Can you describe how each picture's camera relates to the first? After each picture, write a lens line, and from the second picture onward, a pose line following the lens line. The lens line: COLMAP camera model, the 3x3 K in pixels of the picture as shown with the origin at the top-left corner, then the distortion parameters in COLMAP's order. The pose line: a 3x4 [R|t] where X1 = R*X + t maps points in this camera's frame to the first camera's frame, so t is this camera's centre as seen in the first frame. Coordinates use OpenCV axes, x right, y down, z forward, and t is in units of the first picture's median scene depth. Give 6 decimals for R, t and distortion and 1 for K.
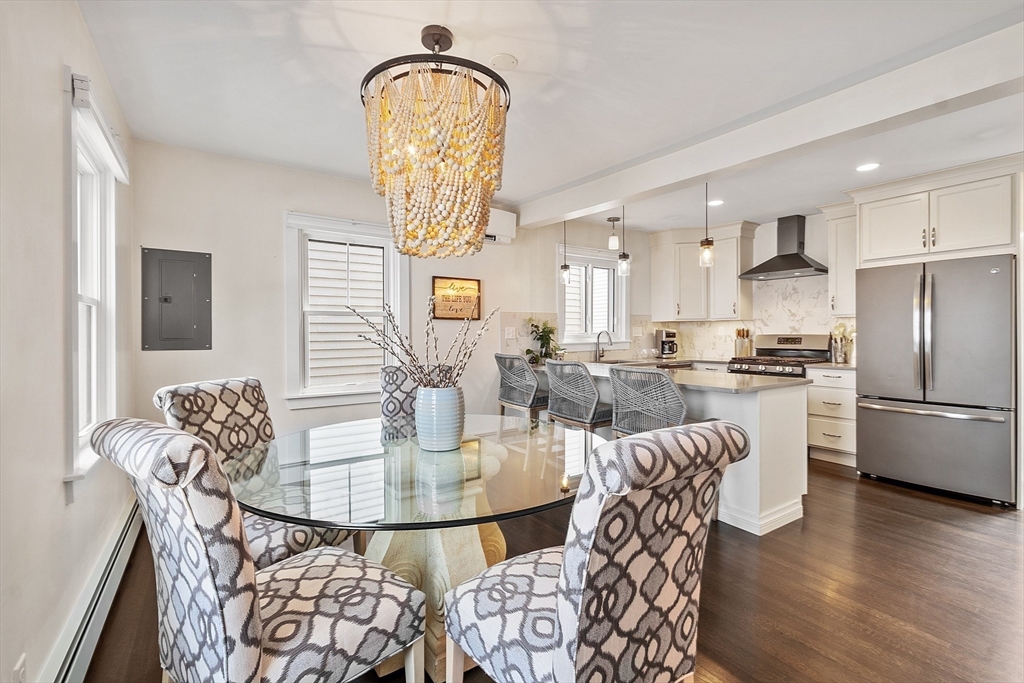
lens RADIAL K [[447.2, 0, 507.9], [0, 447.2, 335.6], [0, 0, 1]] dist [-0.000190, 0.000606]
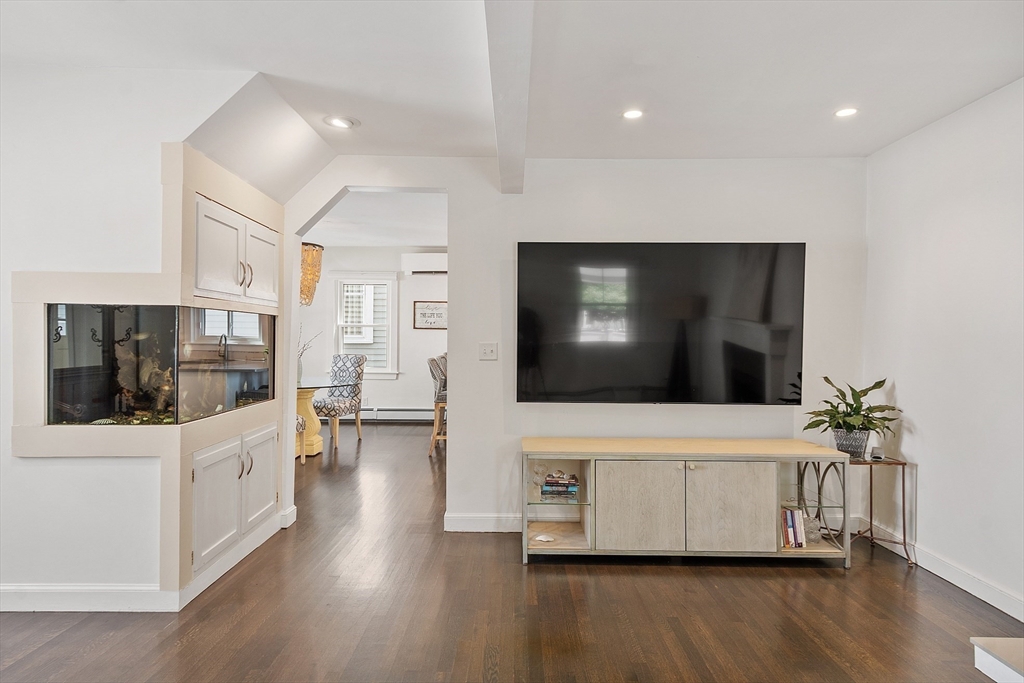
lens RADIAL K [[582.6, 0, 502.6], [0, 582.6, 338.7], [0, 0, 1]] dist [-0.007693, 0.000223]
pose [[0.823206, 0.012441, -0.567607, 1.170221], [-0.016107, 0.999869, -0.001443, -0.005509], [0.567515, 0.010331, 0.823298, -0.455536]]
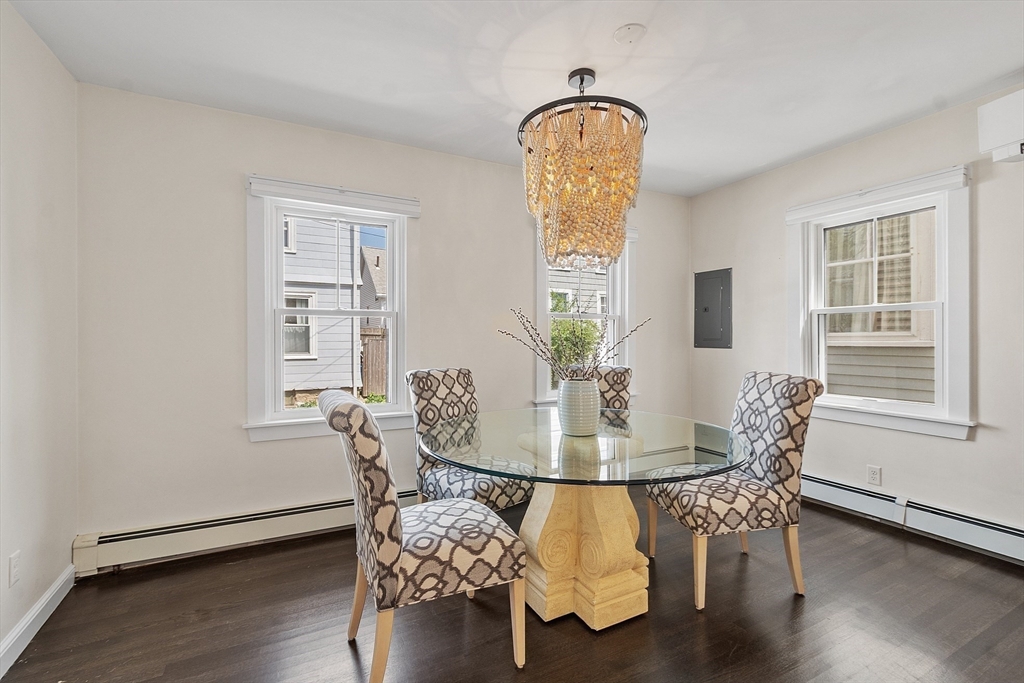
lens RADIAL K [[447.2, 0, 511.9], [0, 447.2, 338.8], [0, 0, 1]] dist [-0.000190, 0.000606]
pose [[-0.119767, 0.004519, -0.992792, 0.432964], [-0.004792, 0.999975, 0.005130, 0.001054], [0.992790, 0.005372, -0.119742, 0.415065]]
